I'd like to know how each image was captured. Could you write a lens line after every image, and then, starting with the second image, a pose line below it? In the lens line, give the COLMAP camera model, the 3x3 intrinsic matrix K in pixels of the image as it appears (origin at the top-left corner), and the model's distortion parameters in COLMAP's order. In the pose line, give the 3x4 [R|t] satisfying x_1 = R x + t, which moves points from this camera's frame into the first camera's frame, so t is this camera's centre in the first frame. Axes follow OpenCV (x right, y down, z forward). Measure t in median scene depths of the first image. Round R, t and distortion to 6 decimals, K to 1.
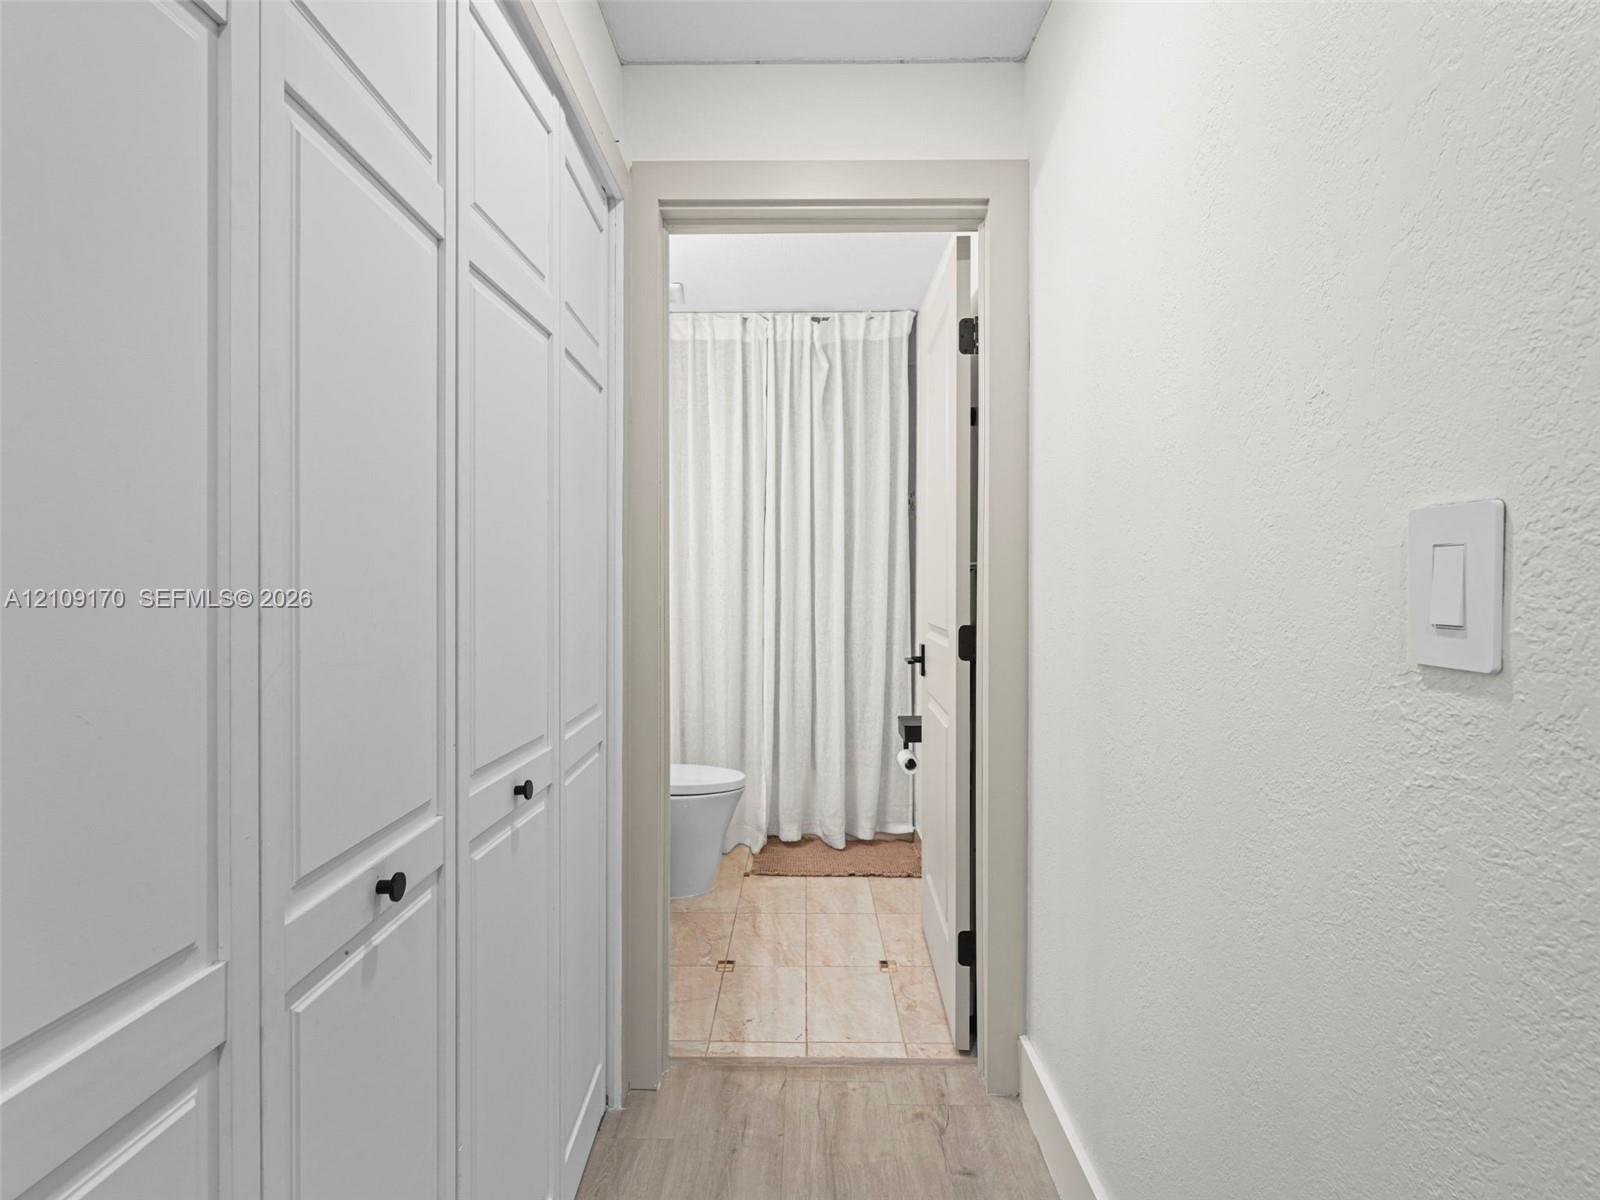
lens RADIAL K [[805.1, 0, 801.8], [0, 805.1, 580.7], [0, 0, 1]] dist [0.001624, 0.000056]
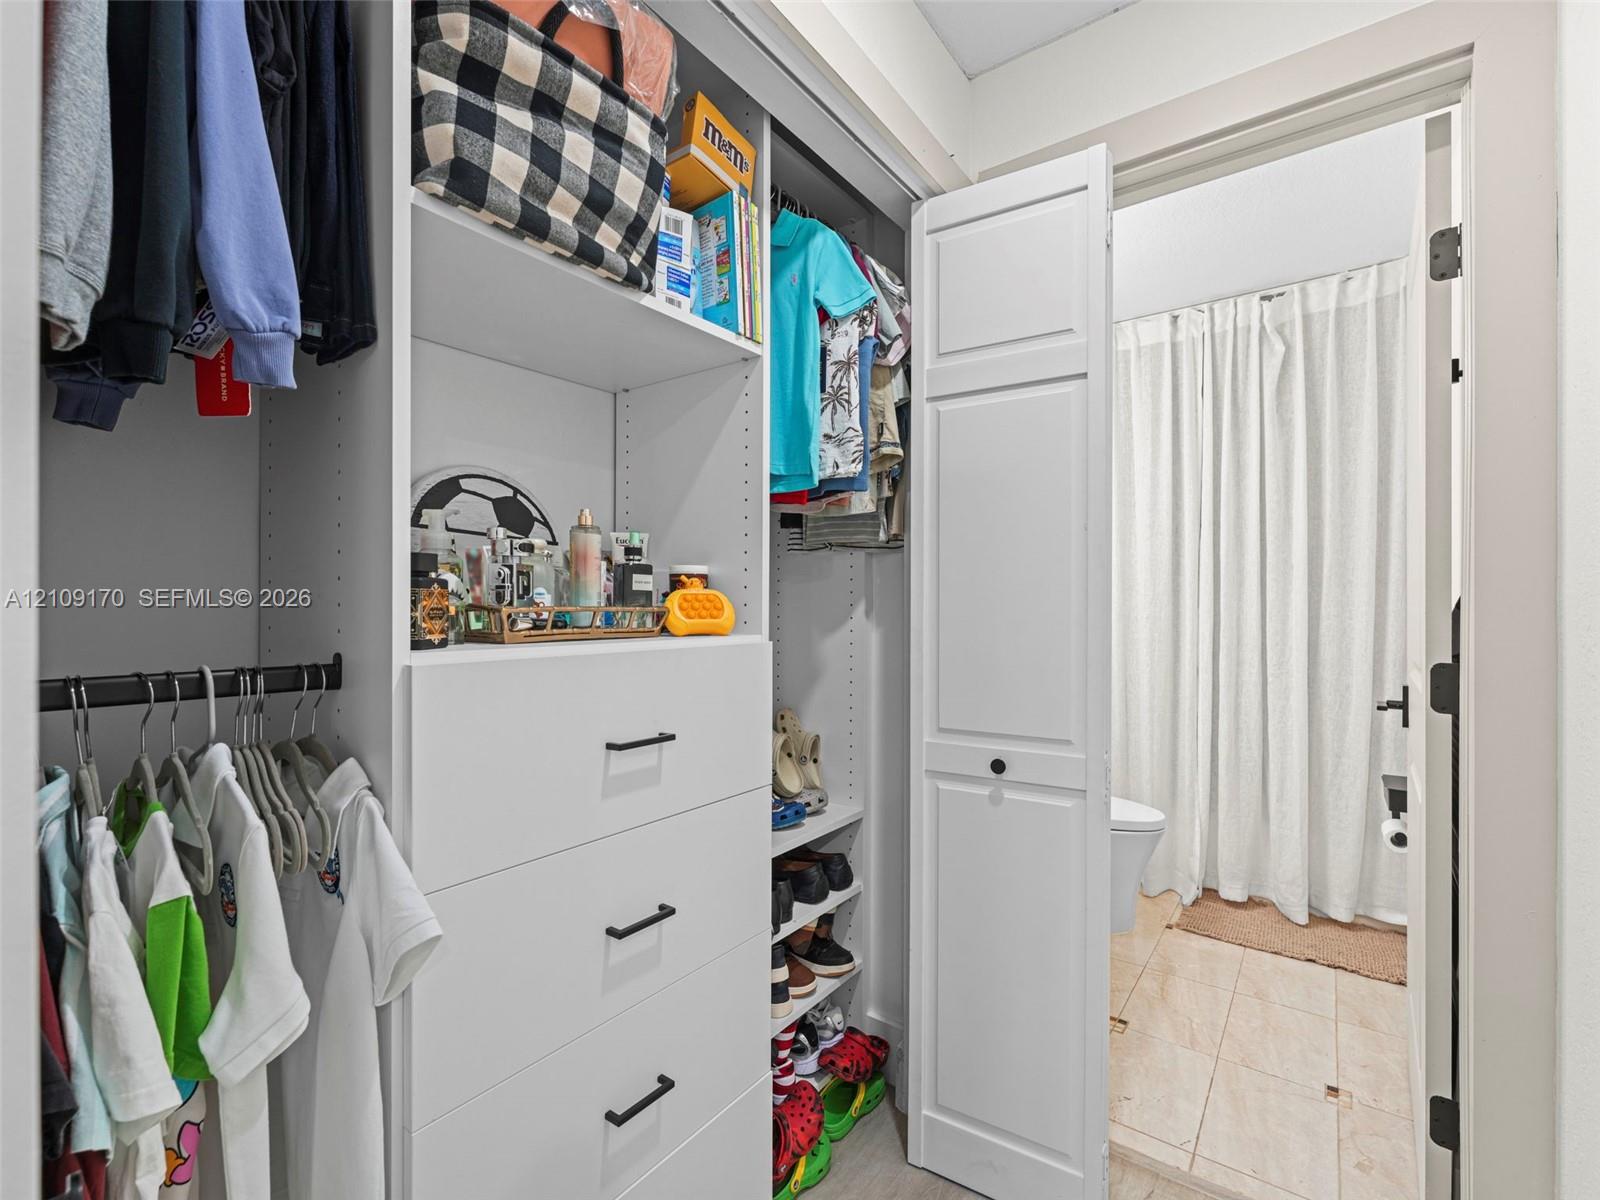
lens RADIAL K [[721.8, 0, 798.0], [0, 721.8, 599.1], [0, 0, 1]] dist [0.000888, -0.000033]
pose [[0.808031, -0.003134, -0.589132, 0.066451], [-0.000465, 0.999982, -0.005958, 0.001509], [0.589140, 0.005088, 0.808015, 0.085151]]
